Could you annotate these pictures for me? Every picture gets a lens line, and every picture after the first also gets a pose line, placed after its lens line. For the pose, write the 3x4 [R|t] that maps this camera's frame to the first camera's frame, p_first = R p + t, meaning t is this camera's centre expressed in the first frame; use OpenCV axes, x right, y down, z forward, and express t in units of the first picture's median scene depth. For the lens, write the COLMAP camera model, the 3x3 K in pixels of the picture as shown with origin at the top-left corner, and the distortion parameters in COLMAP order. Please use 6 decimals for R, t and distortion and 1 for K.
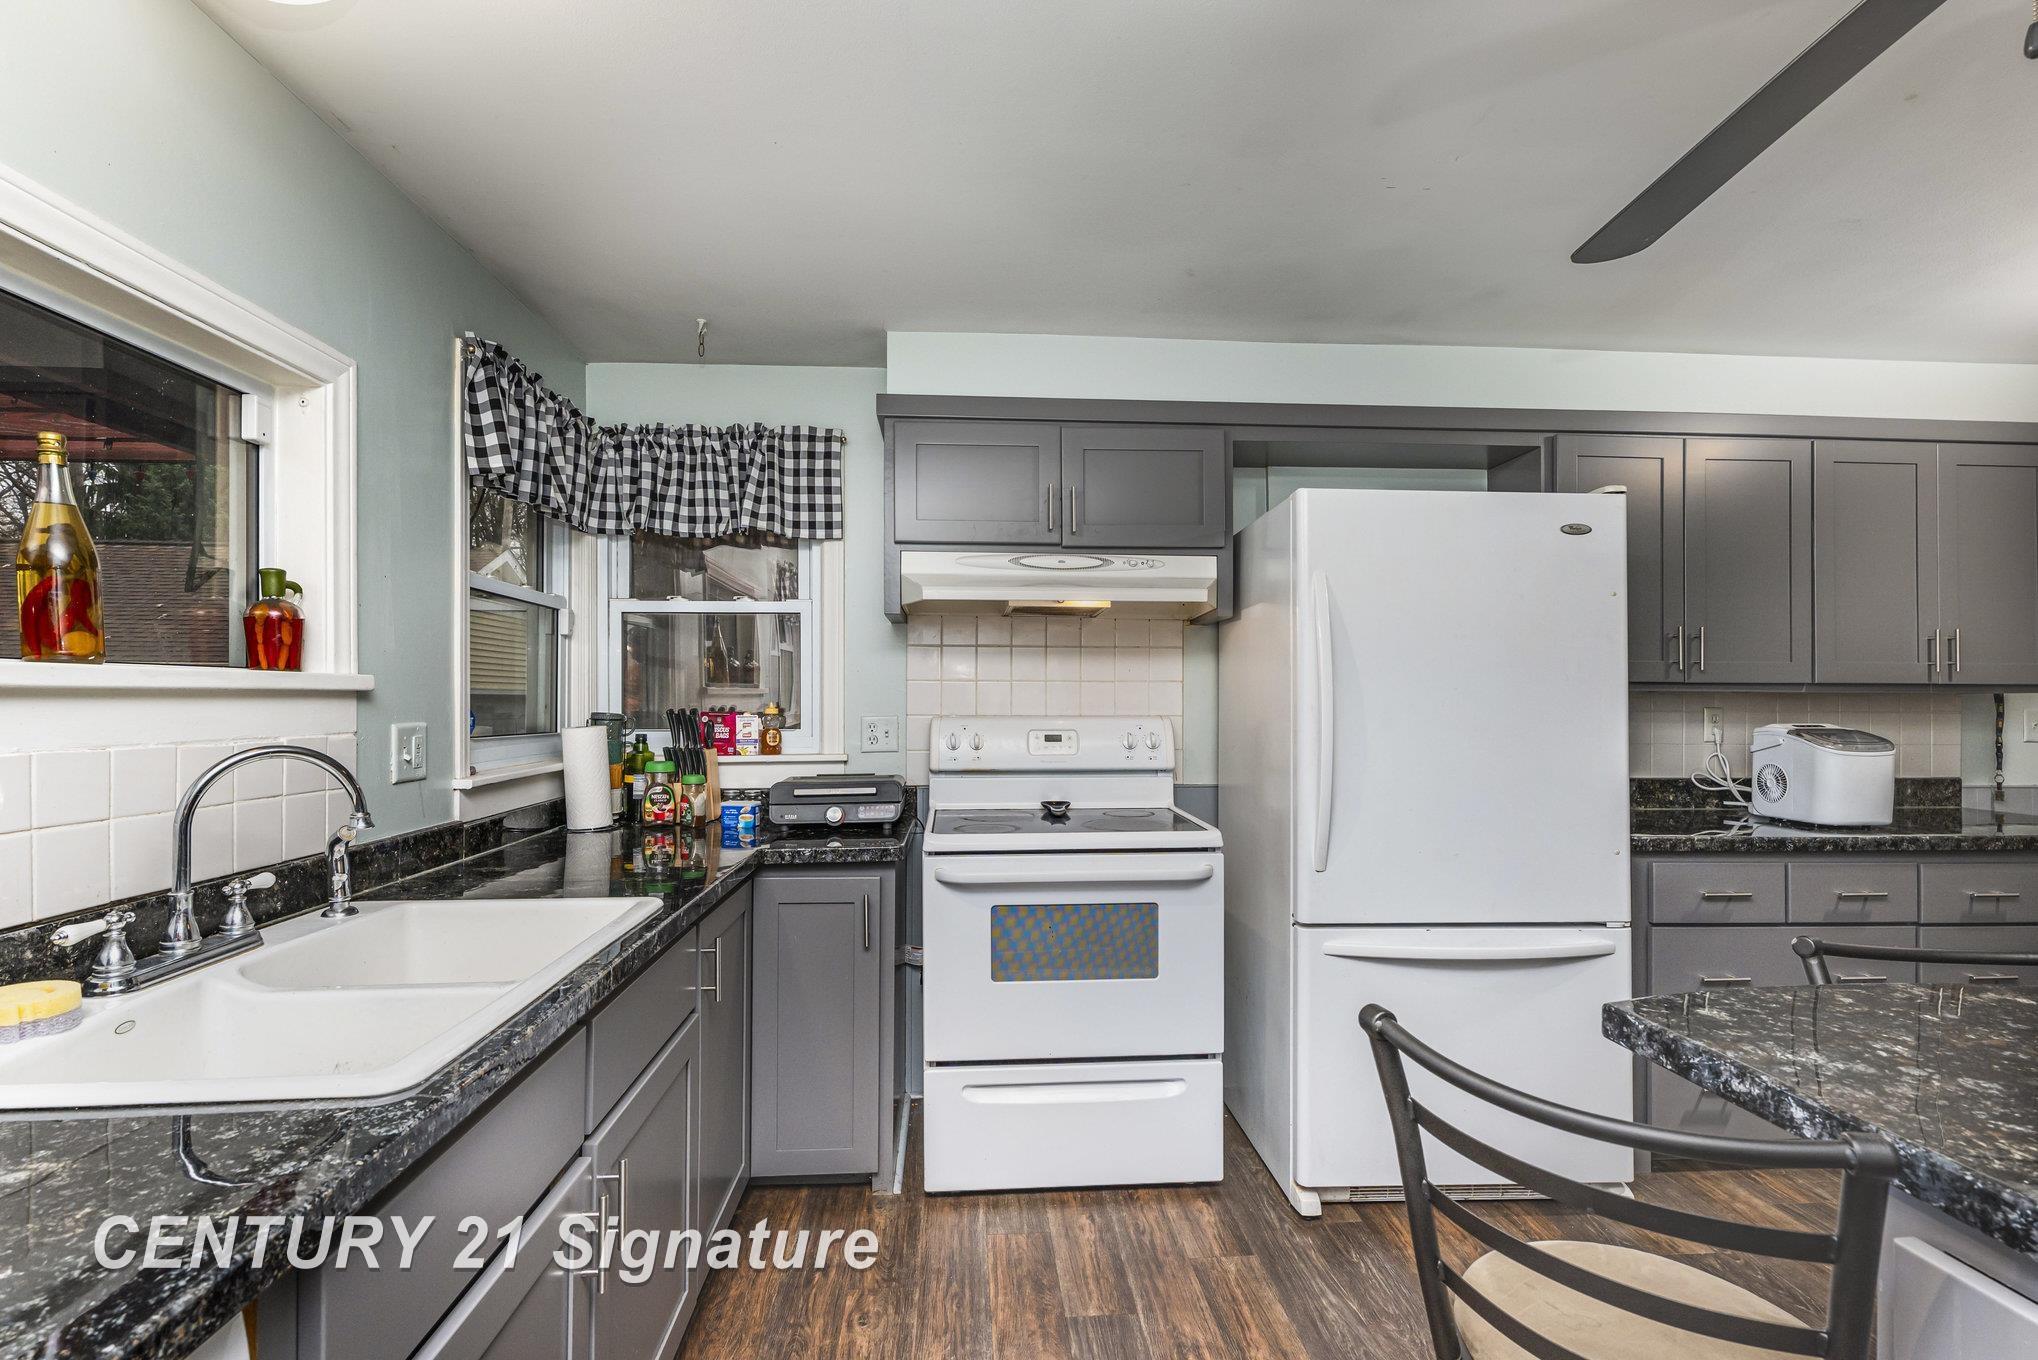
lens RADIAL K [[960.8, 0, 1029.4], [0, 960.8, 690.9], [0, 0, 1]] dist [0.007416, -0.001515]
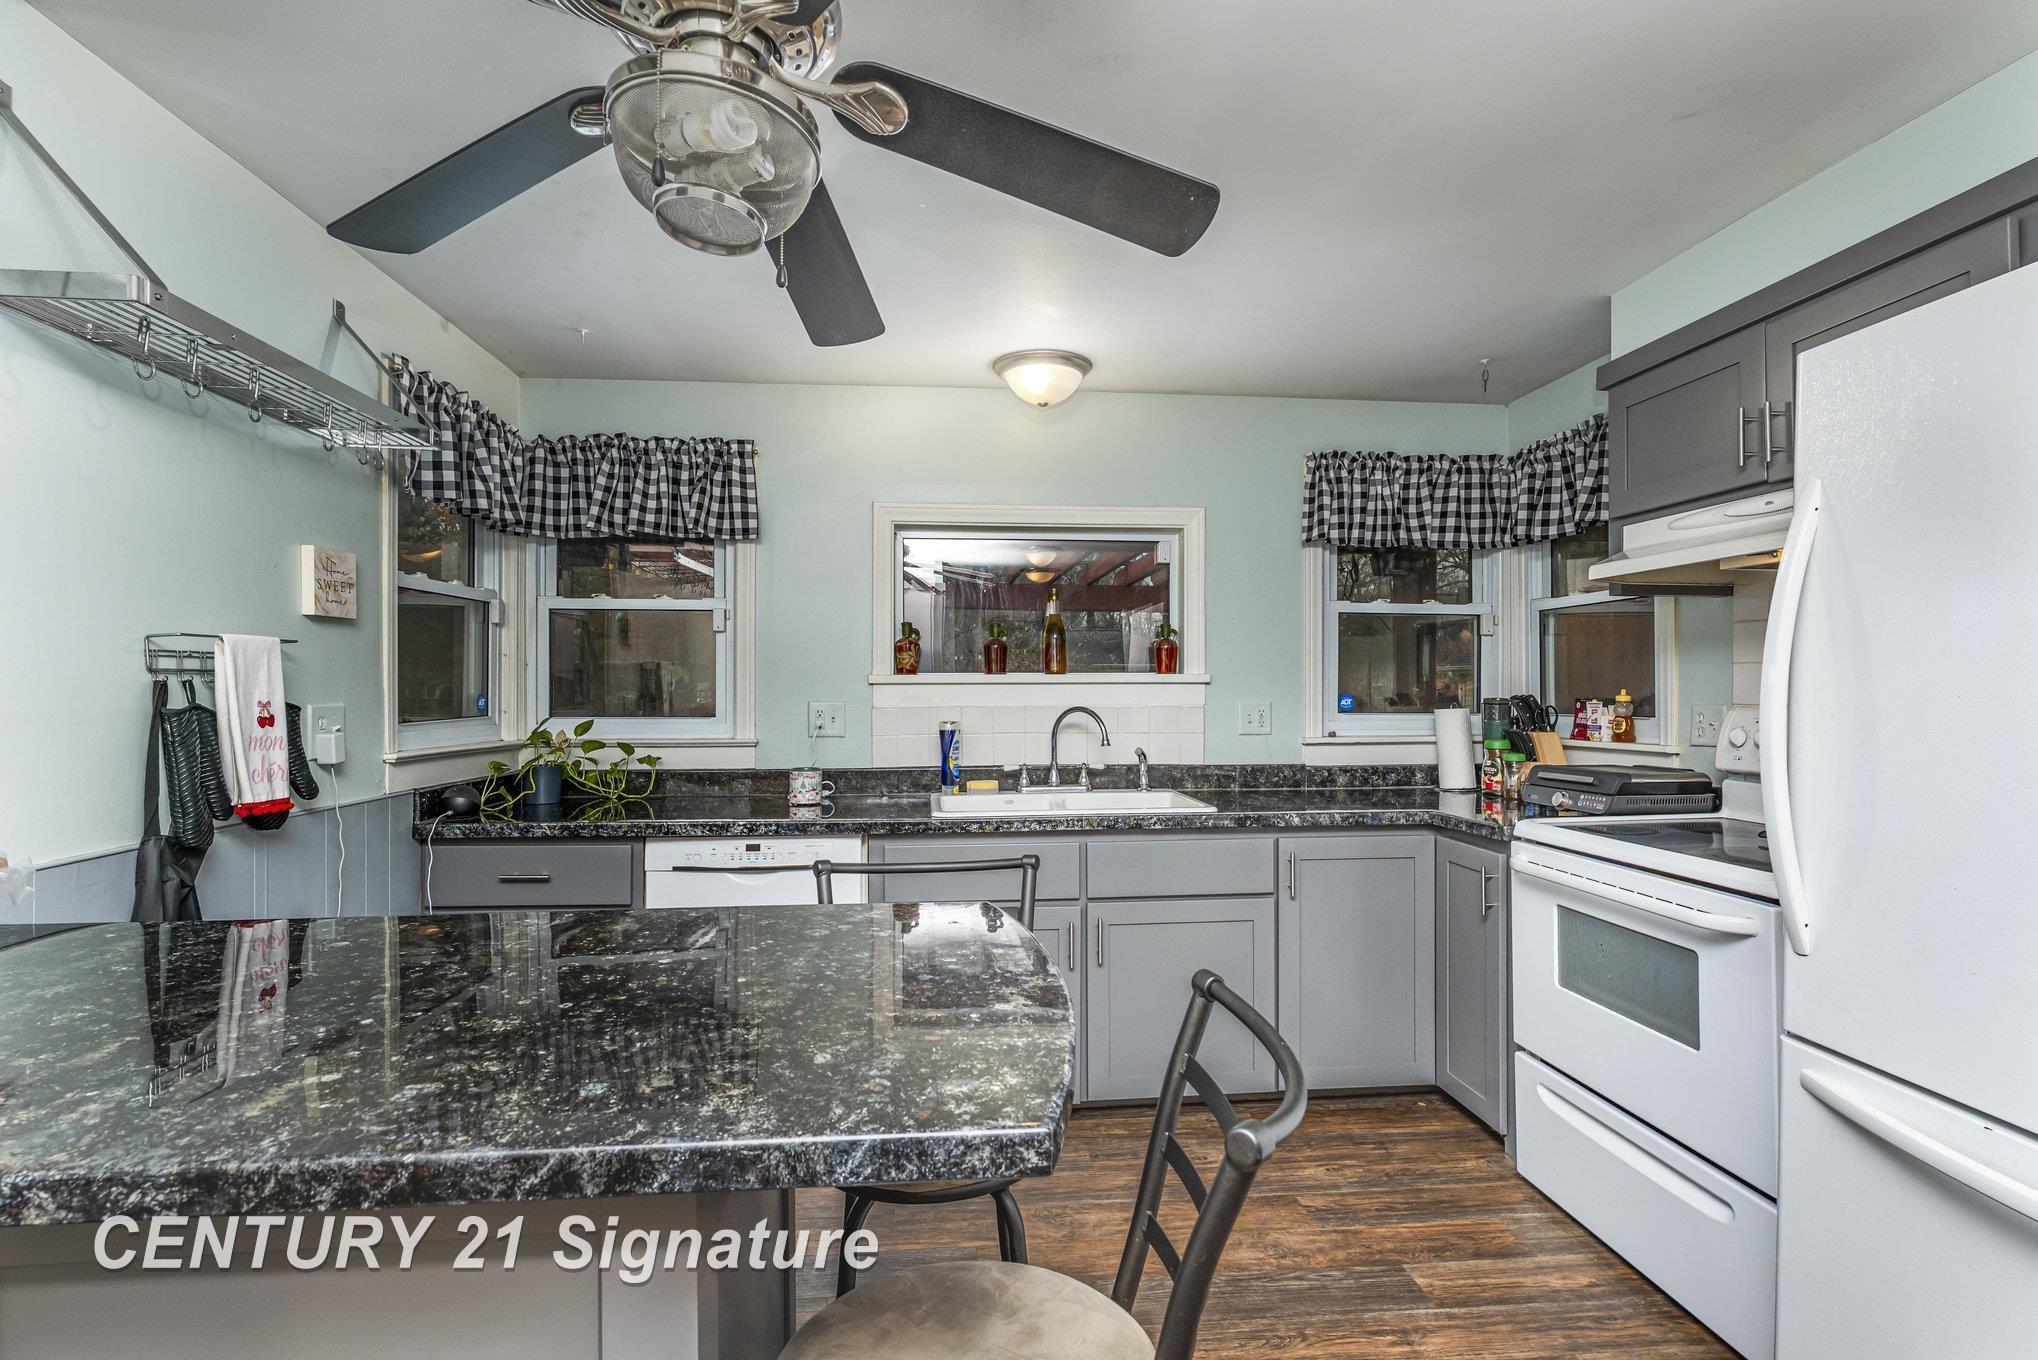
lens RADIAL K [[960.8, 0, 1026.1], [0, 960.8, 686.7], [0, 0, 1]] dist [0.007416, -0.001515]
pose [[0.030712, -0.003076, -0.999524, 0.879554], [0.009298, 0.999953, -0.002792, 0.007550], [0.999485, -0.009207, 0.030739, 0.448084]]
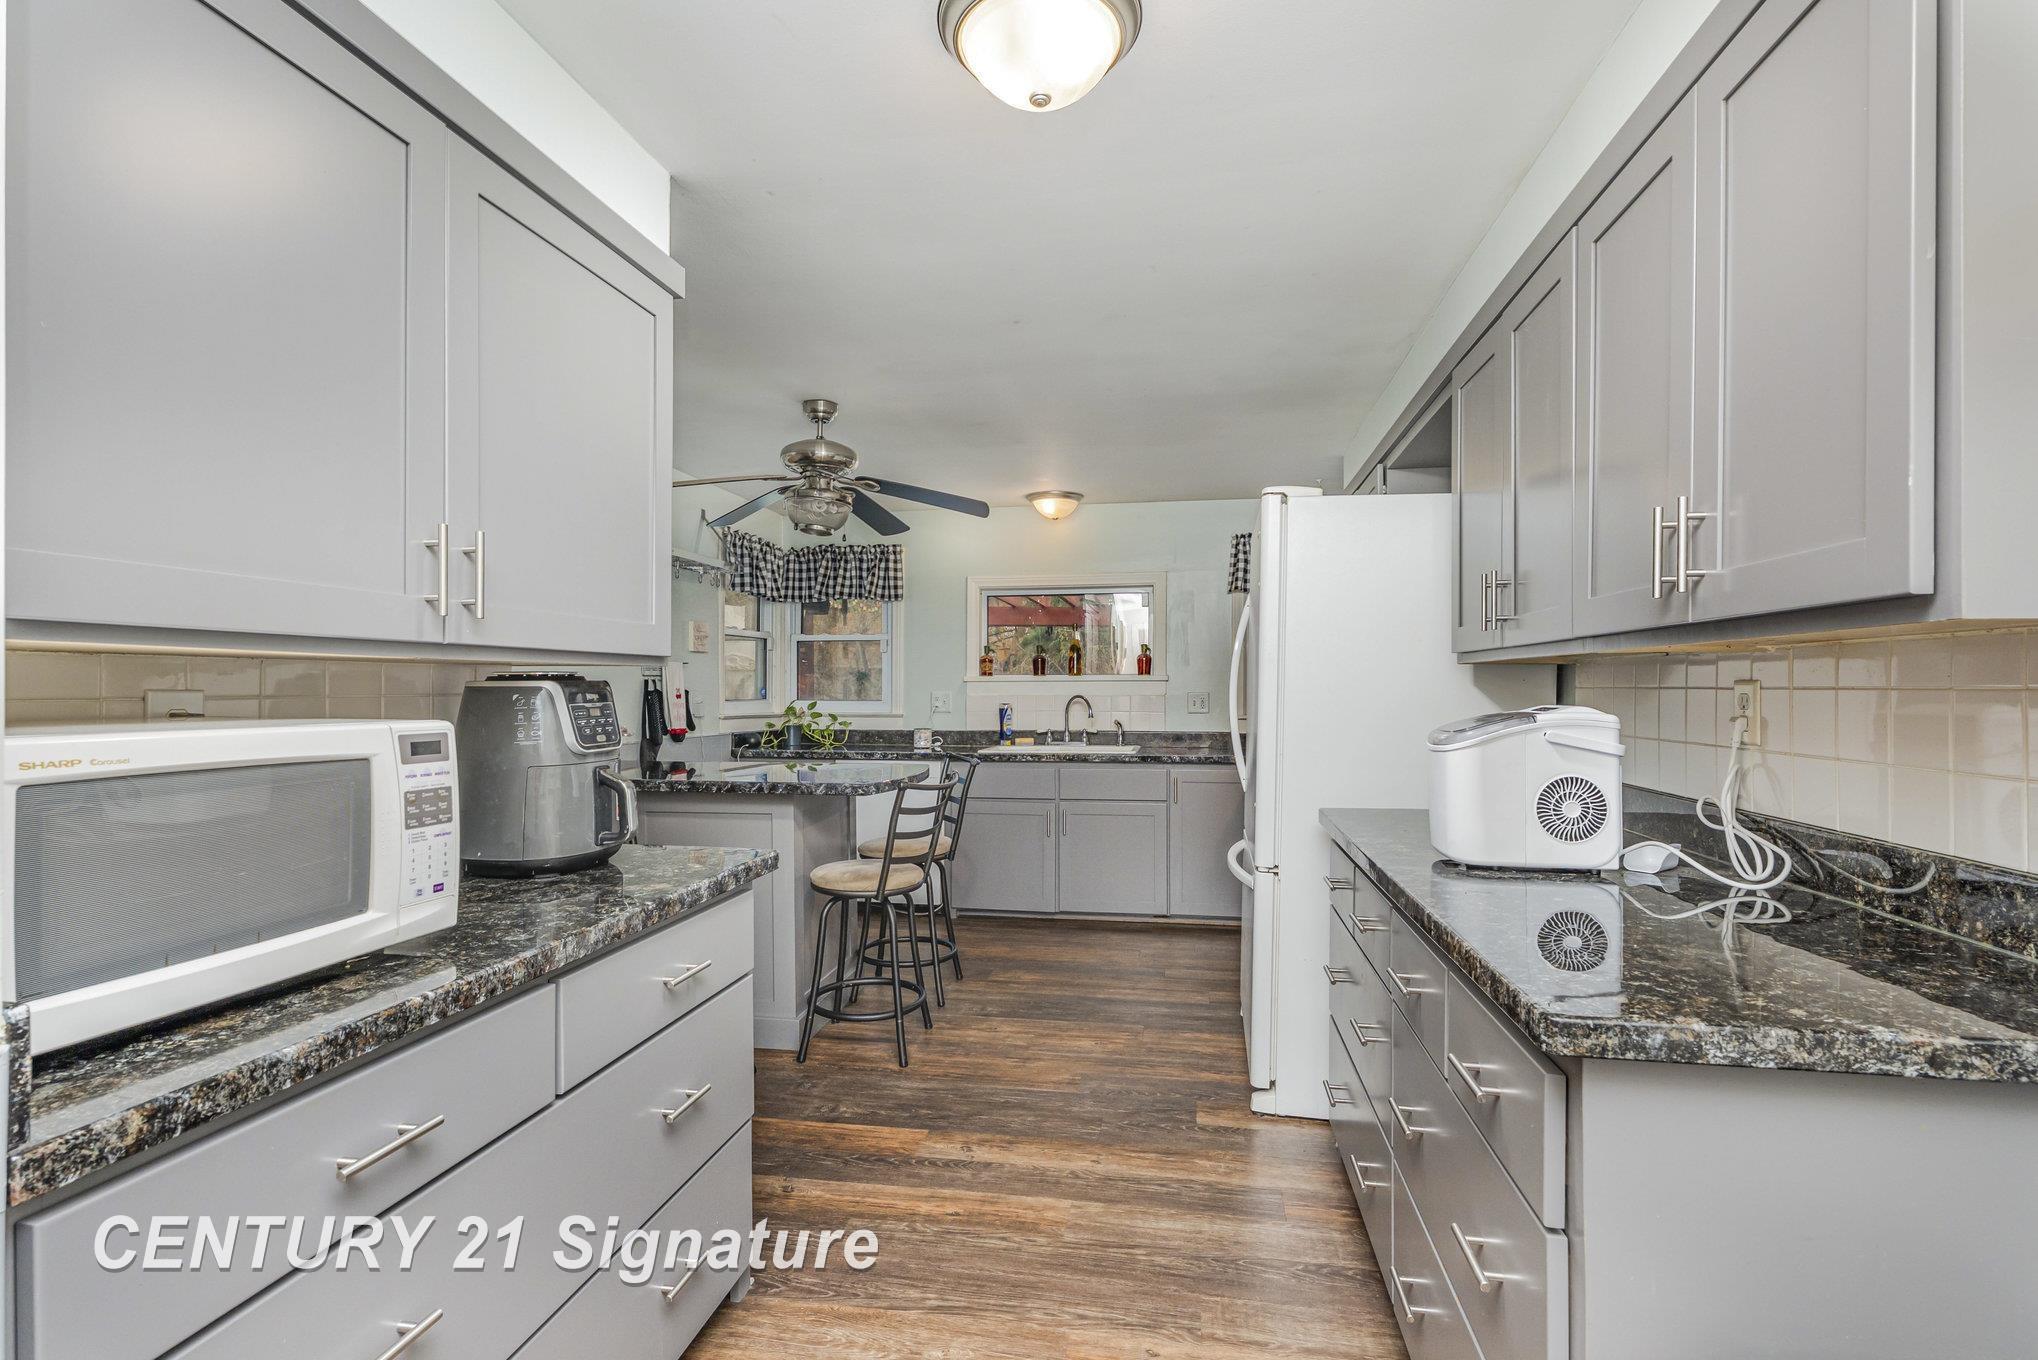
lens RADIAL K [[960.8, 0, 1022.9], [0, 960.8, 686.4], [0, 0, 1]] dist [0.007416, -0.001515]
pose [[-0.237855, -0.005676, -0.971284, 1.777426], [0.008302, 0.999935, -0.007876, 0.028708], [0.971265, -0.009937, -0.237792, 0.977334]]
